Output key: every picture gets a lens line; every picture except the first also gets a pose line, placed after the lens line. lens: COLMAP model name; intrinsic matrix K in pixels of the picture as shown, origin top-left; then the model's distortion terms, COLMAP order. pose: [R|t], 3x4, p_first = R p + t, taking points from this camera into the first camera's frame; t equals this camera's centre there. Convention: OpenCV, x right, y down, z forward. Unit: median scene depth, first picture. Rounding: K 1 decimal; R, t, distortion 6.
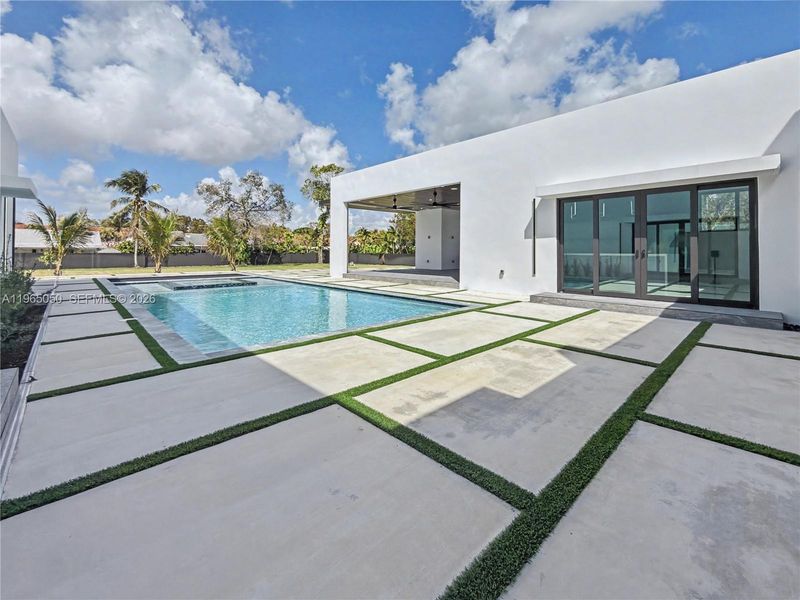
lens RADIAL K [[351.7, 0, 393.2], [0, 351.7, 257.3], [0, 0, 1]] dist [0.002816, 0.001111]
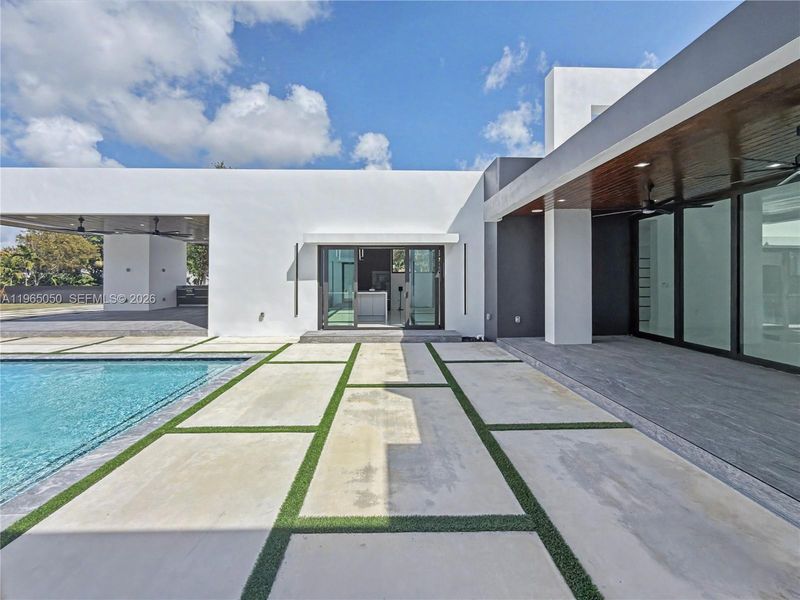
lens RADIAL K [[351.7, 0, 393.1], [0, 351.7, 274.5], [0, 0, 1]] dist [0.002816, 0.001111]
pose [[0.664965, 0.003805, 0.746865, -0.139697], [0.015428, 0.999704, -0.018829, -0.035225], [-0.746715, 0.024043, 0.664709, 0.064771]]
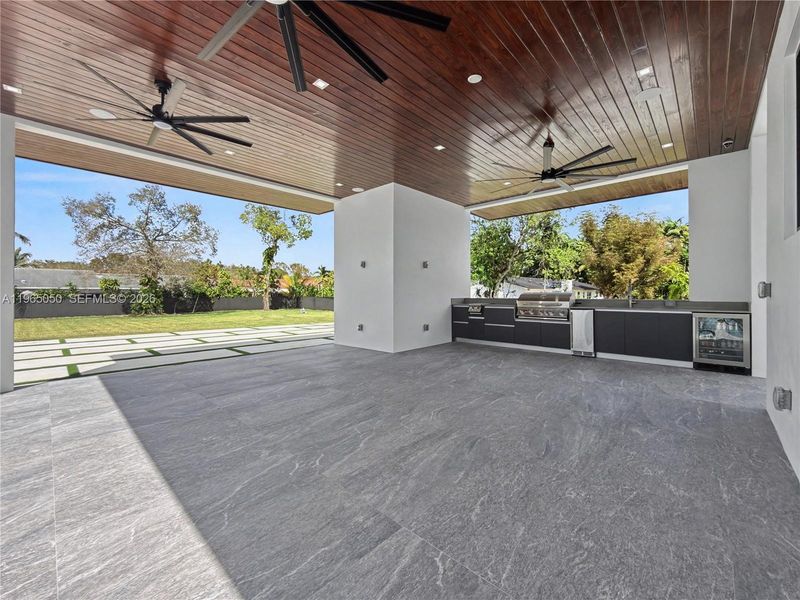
lens RADIAL K [[334.3, 0, 402.1], [0, 334.3, 296.7], [0, 0, 1]] dist [-0.002562, 0.001815]
pose [[0.996454, -0.004864, 0.084001, 0.134703], [0.005124, 0.999983, -0.002890, -0.034859], [-0.083985, 0.003310, 0.996461, 0.856073]]
